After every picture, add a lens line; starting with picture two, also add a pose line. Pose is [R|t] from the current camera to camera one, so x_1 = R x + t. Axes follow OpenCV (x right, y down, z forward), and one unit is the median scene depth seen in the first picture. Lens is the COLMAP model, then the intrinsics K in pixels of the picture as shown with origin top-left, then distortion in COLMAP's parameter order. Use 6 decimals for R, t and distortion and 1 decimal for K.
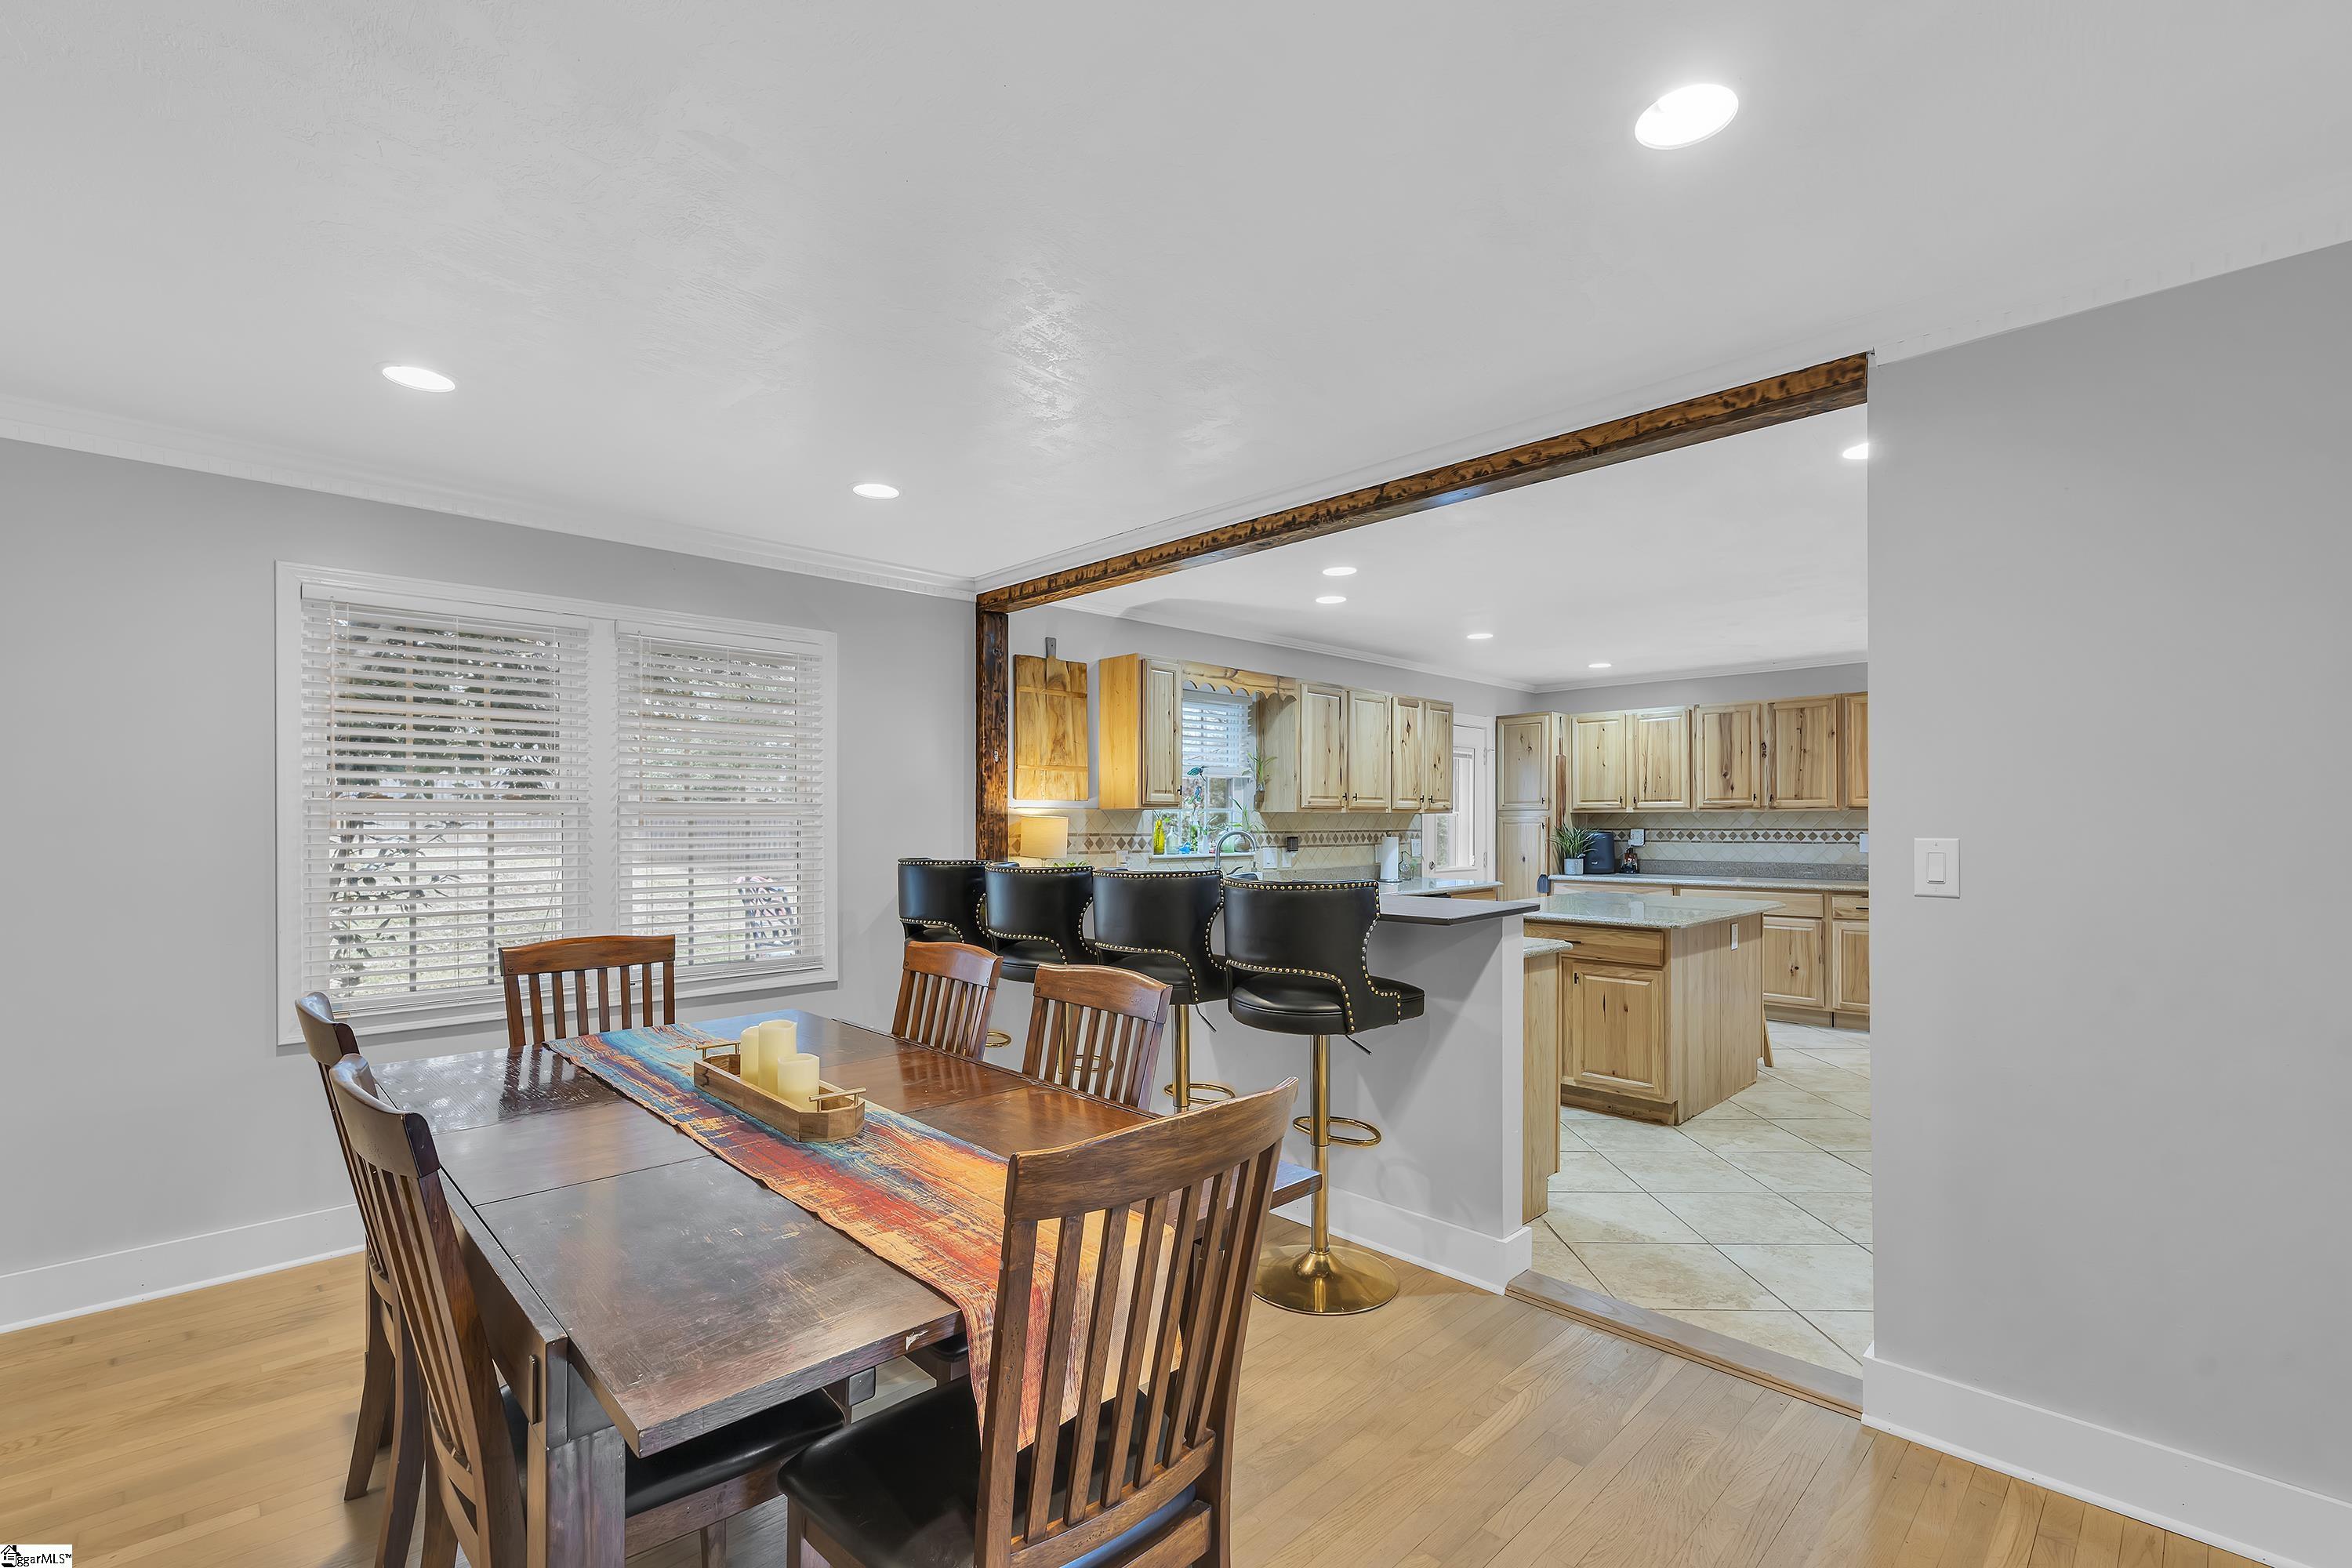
lens RADIAL K [[1030.2, 0, 1184.7], [0, 1030.2, 820.5], [0, 0, 1]] dist [-0.000577, 0.000003]
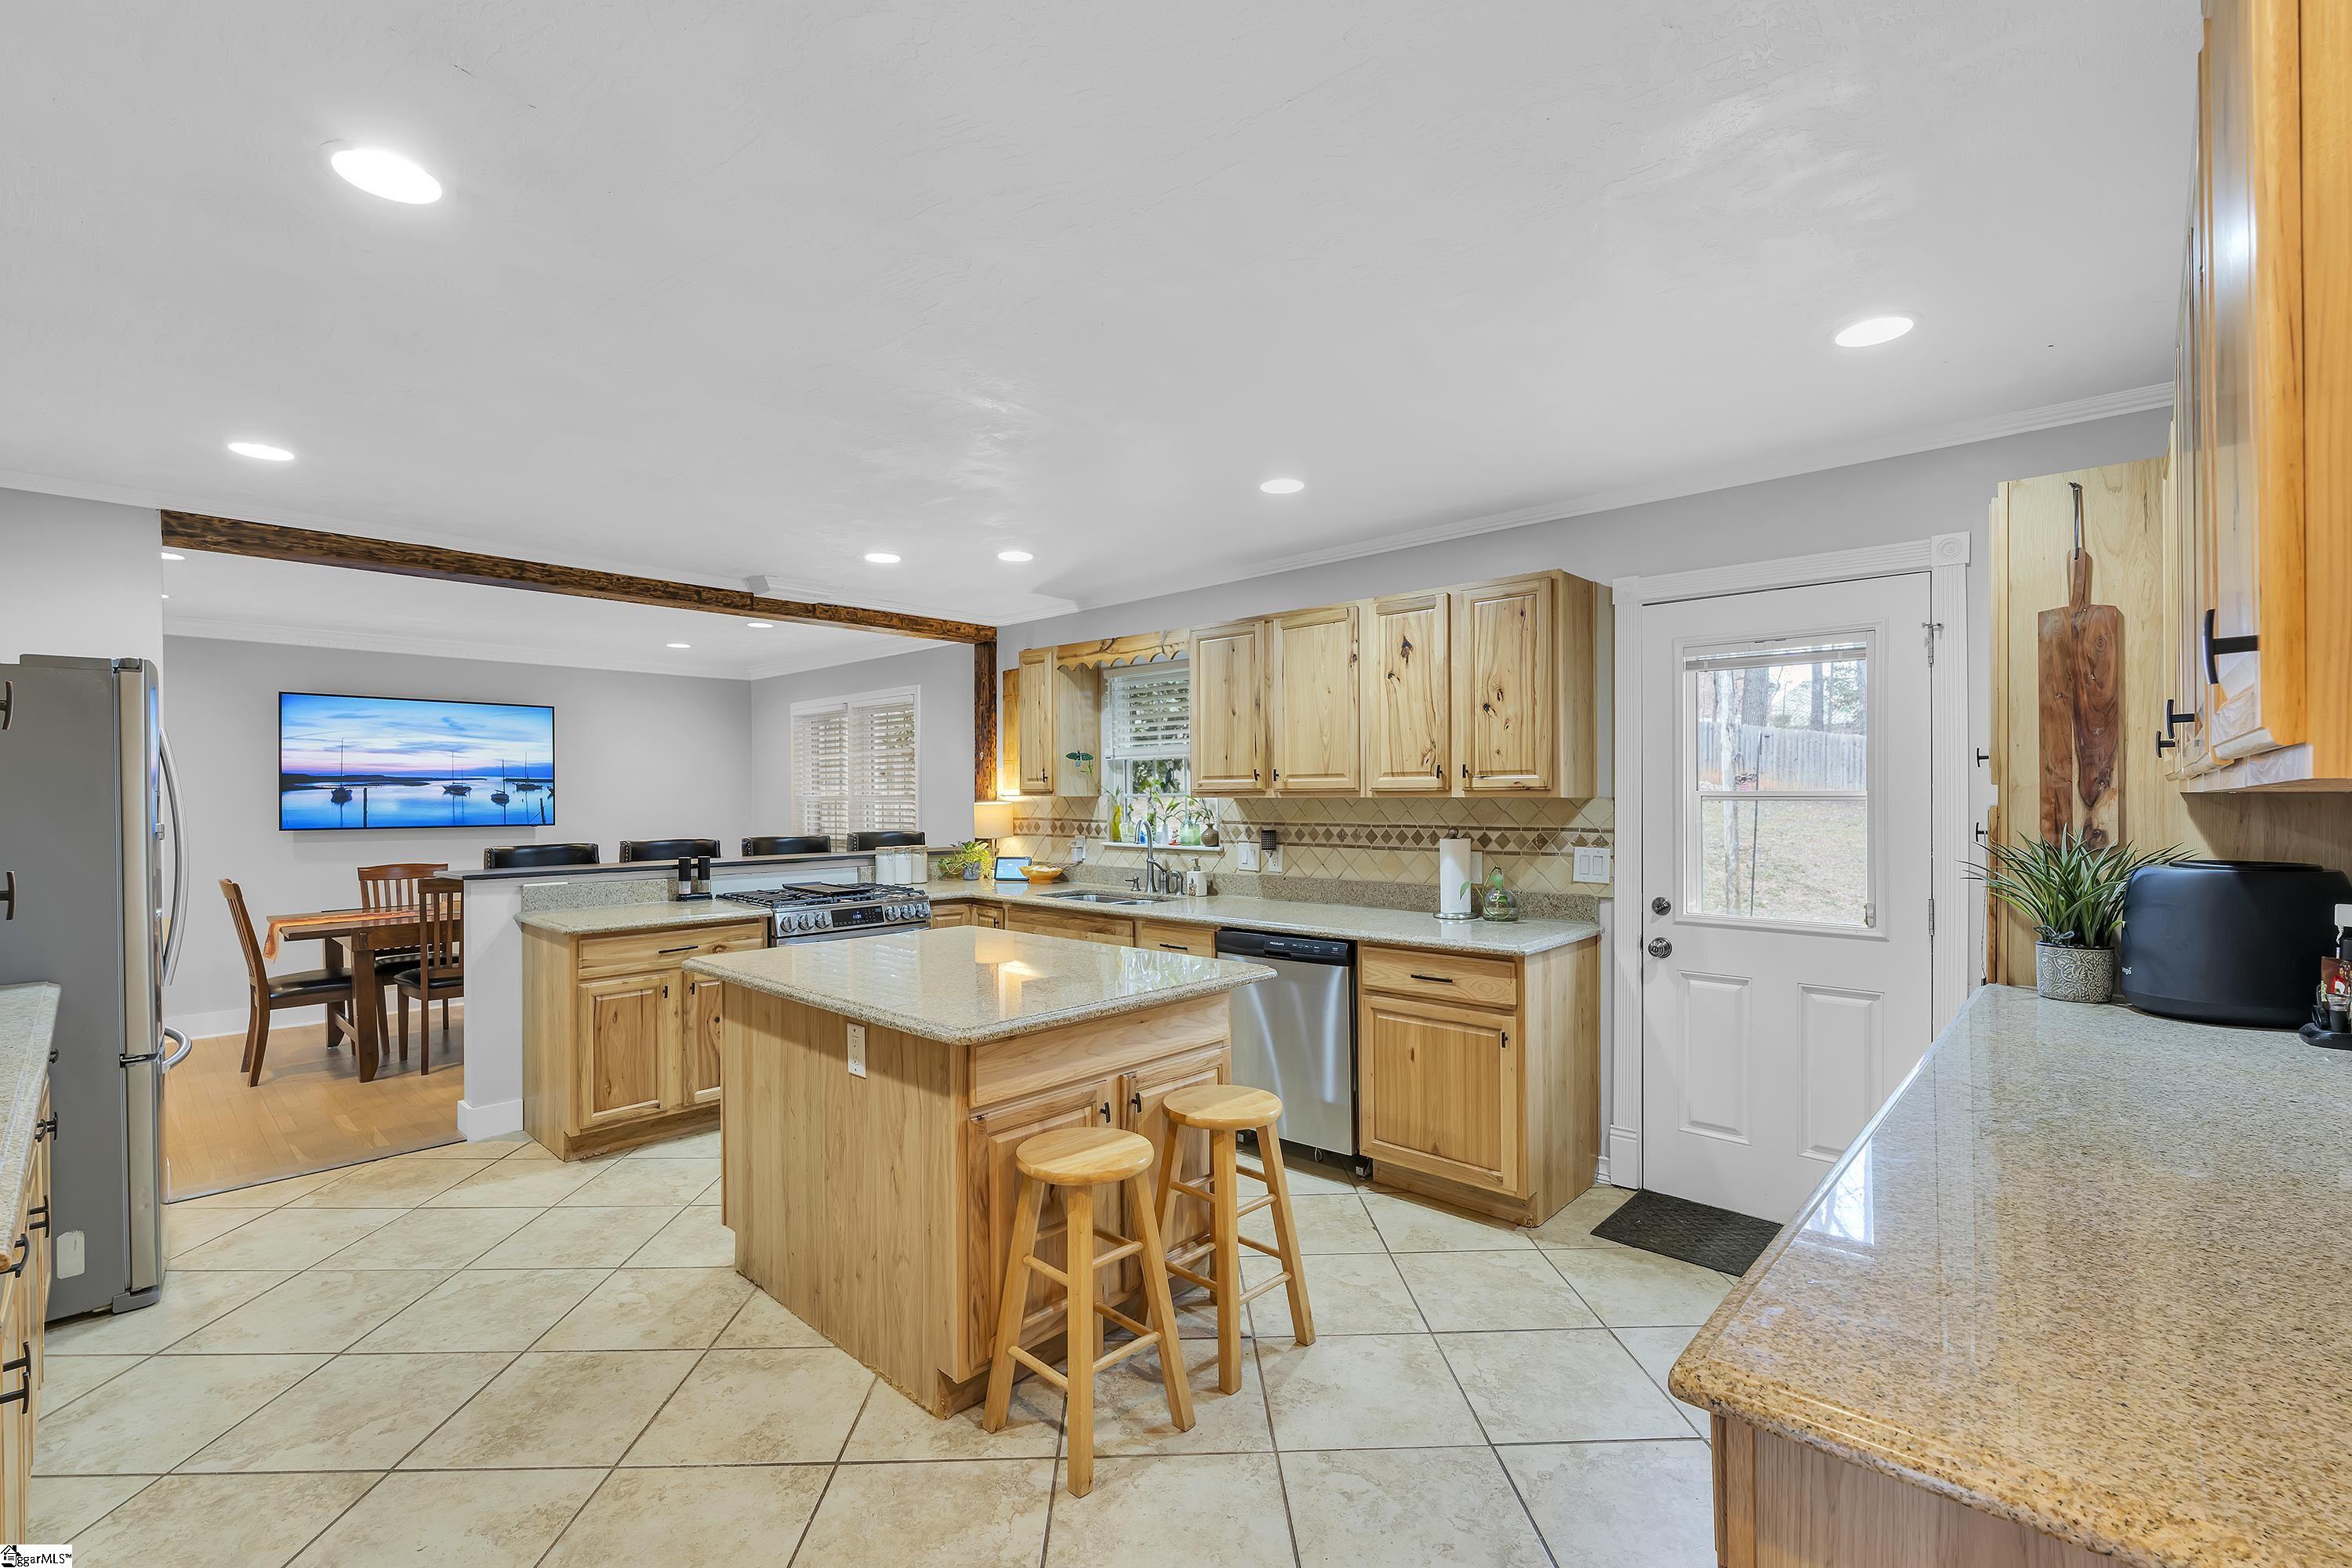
lens RADIAL K [[1030.2, 0, 1175.9], [0, 1030.2, 792.1], [0, 0, 1]] dist [-0.000577, 0.000003]
pose [[0.035199, -0.001480, -0.999379, 0.961810], [0.005196, 0.999986, -0.001298, -0.012534], [0.999367, -0.005147, 0.035206, 1.045367]]
